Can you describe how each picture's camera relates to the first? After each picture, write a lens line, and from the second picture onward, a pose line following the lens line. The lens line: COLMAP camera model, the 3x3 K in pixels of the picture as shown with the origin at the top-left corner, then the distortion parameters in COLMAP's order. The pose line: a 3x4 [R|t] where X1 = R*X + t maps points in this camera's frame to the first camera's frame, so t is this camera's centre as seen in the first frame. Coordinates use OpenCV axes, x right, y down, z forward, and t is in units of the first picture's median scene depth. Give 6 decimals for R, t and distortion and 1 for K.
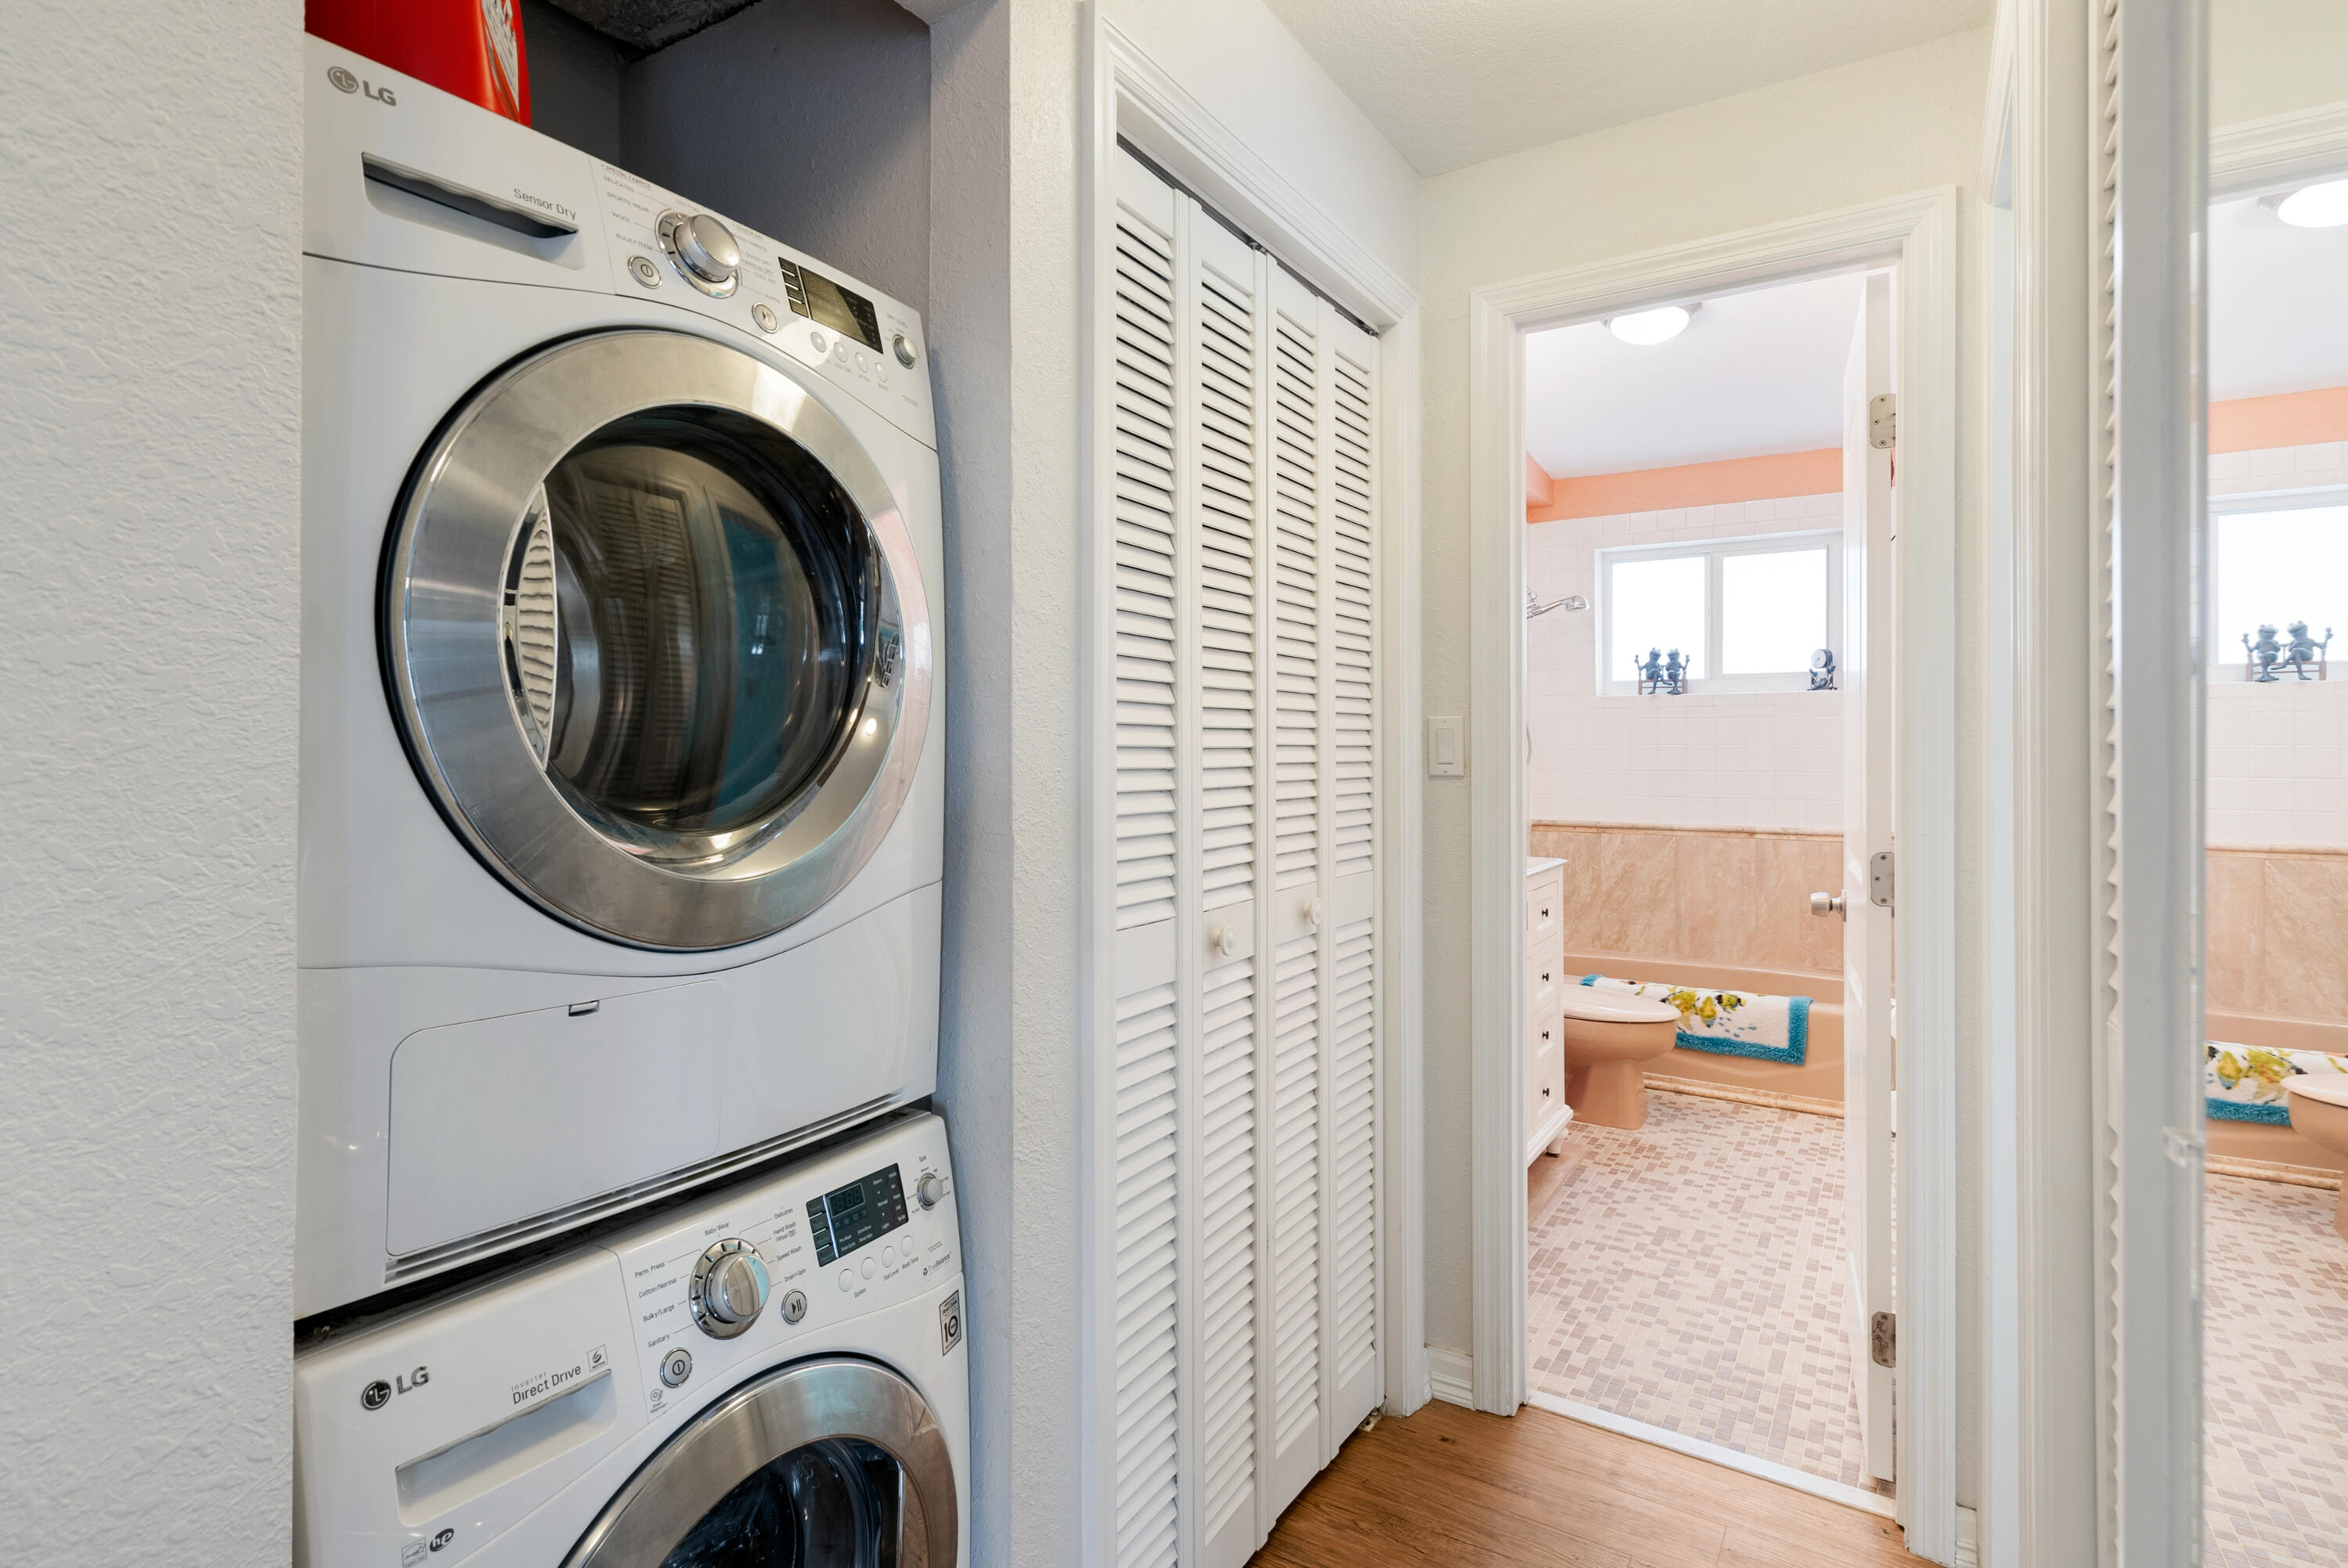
lens RADIAL K [[1136.0, 0, 1174.2], [0, 1136.0, 747.2], [0, 0, 1]] dist [0.000146, 0.000016]
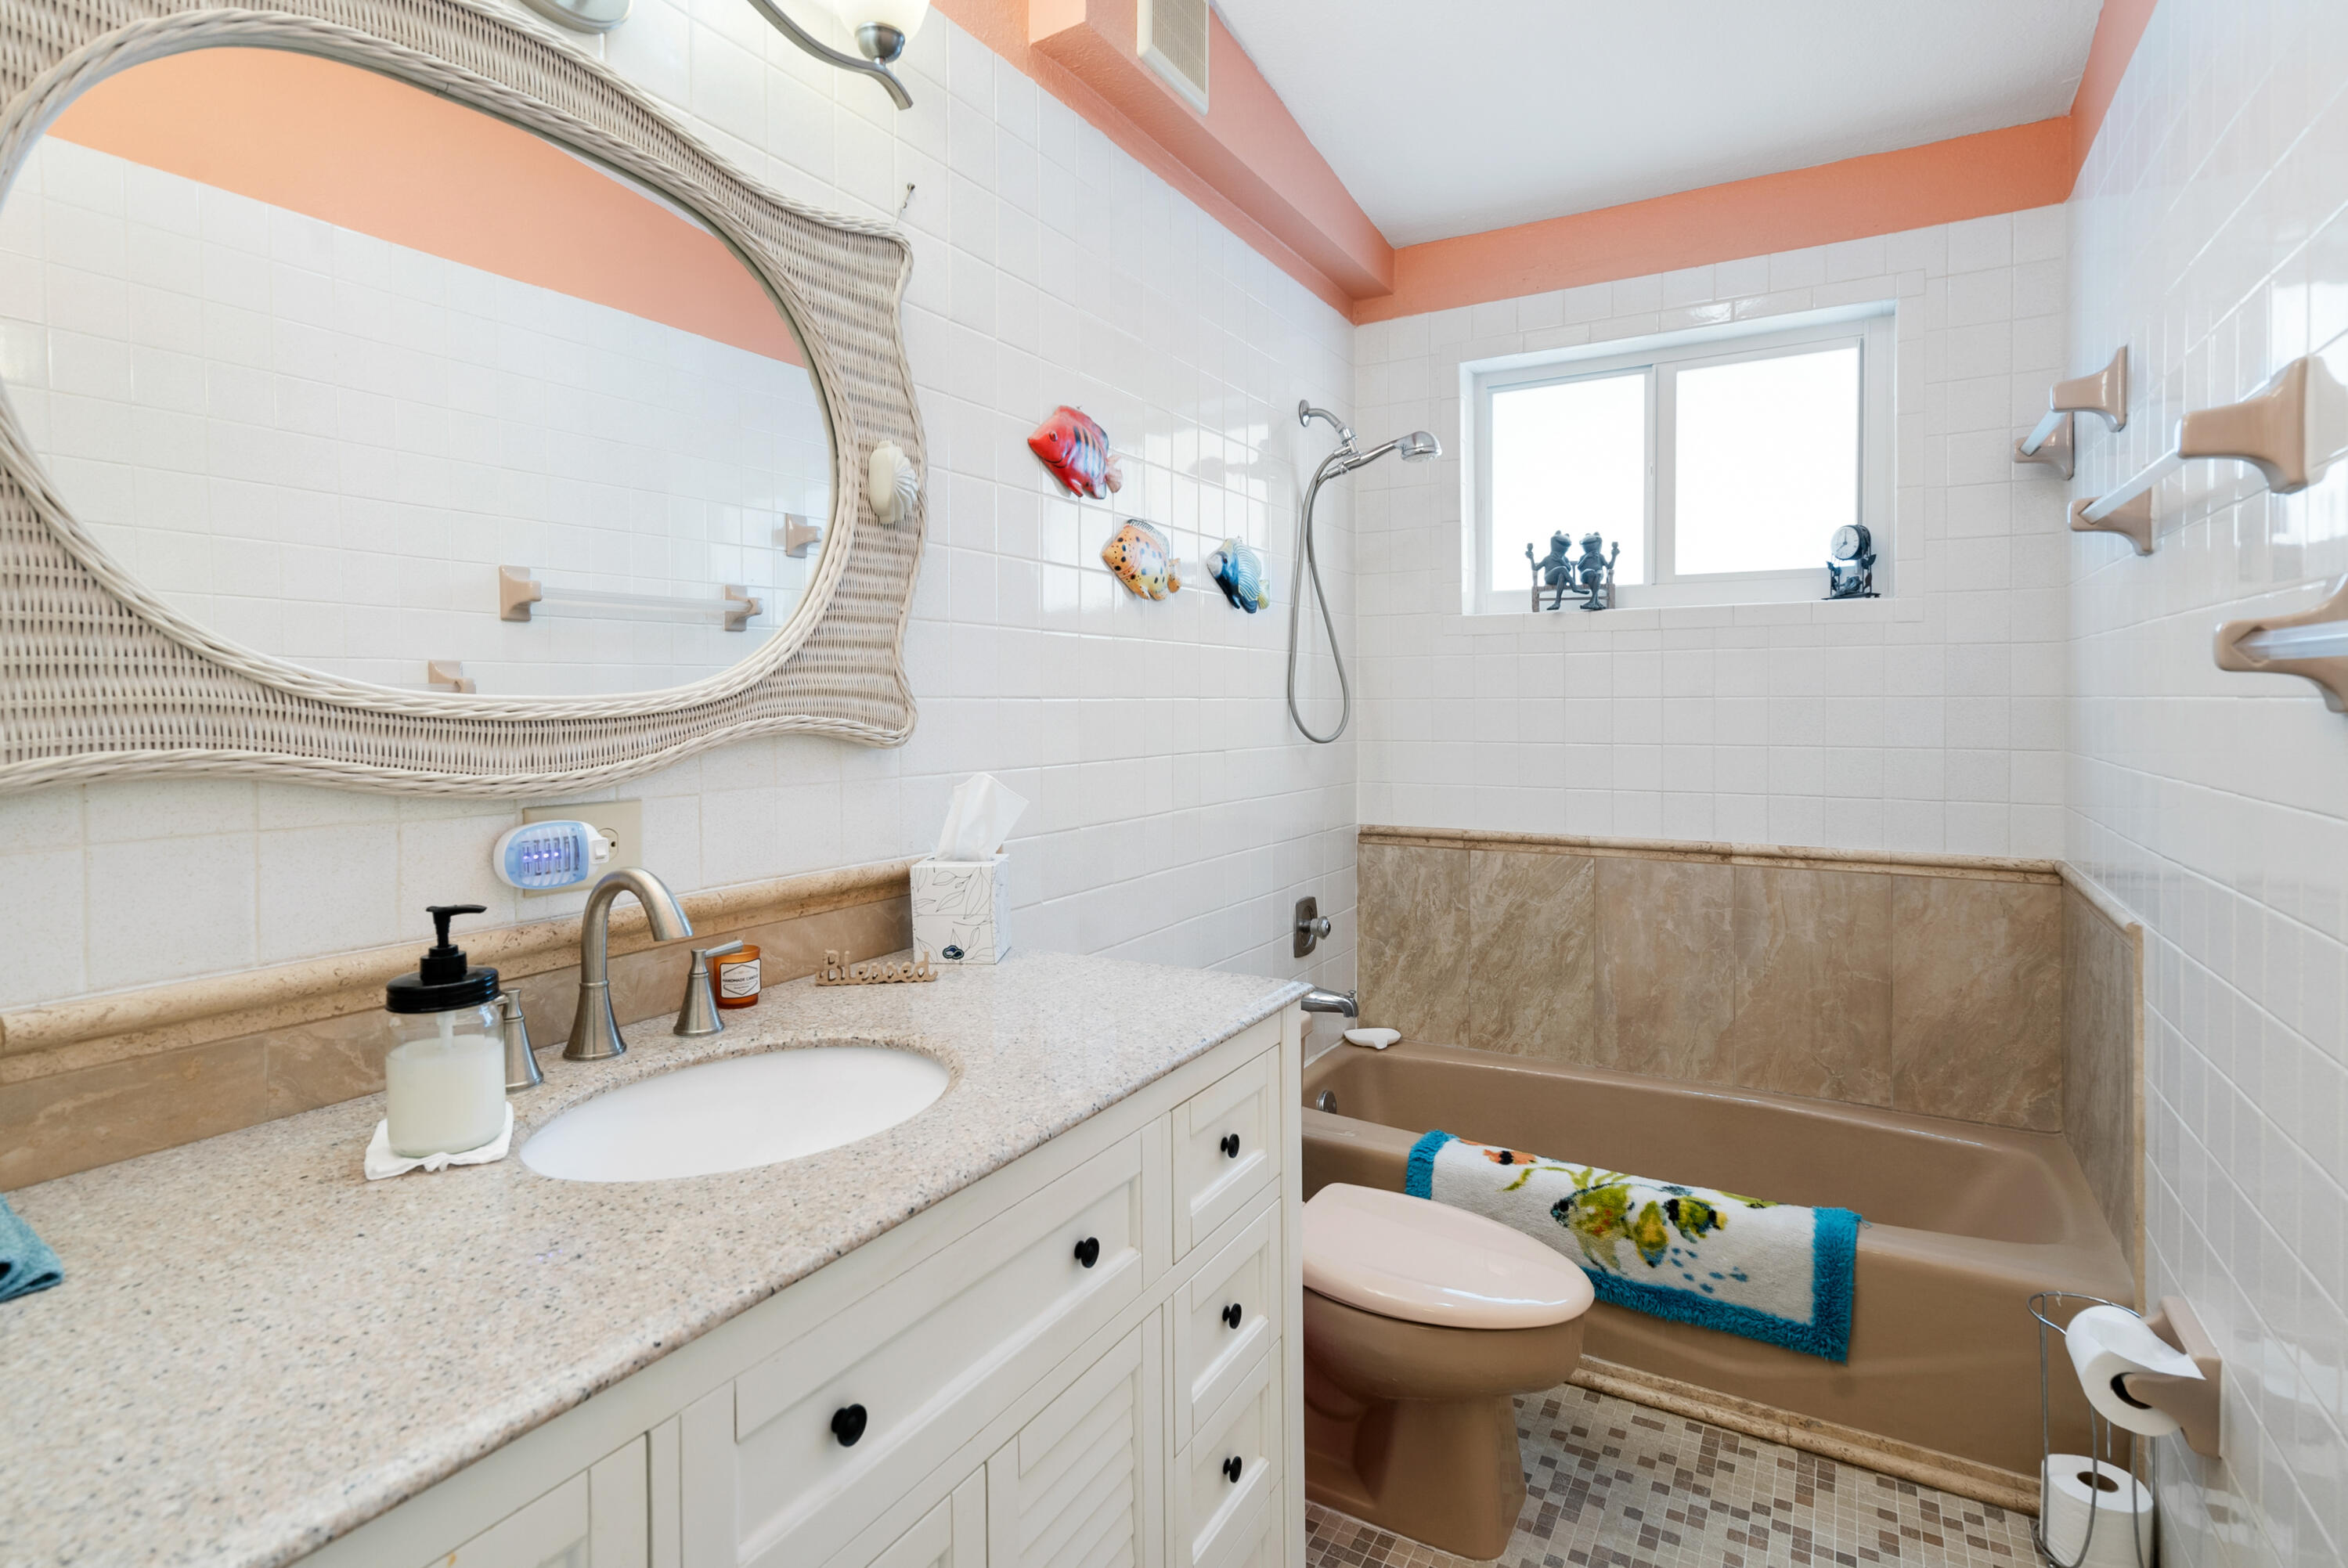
lens RADIAL K [[1148.1, 0, 1173.2], [0, 1148.1, 716.1], [0, 0, 1]] dist [0.001274, 0.000479]
pose [[0.998792, -0.002856, 0.049058, 0.204070], [0.002342, 0.999942, 0.010531, 0.000384], [-0.049085, -0.010403, 0.998740, 0.439126]]
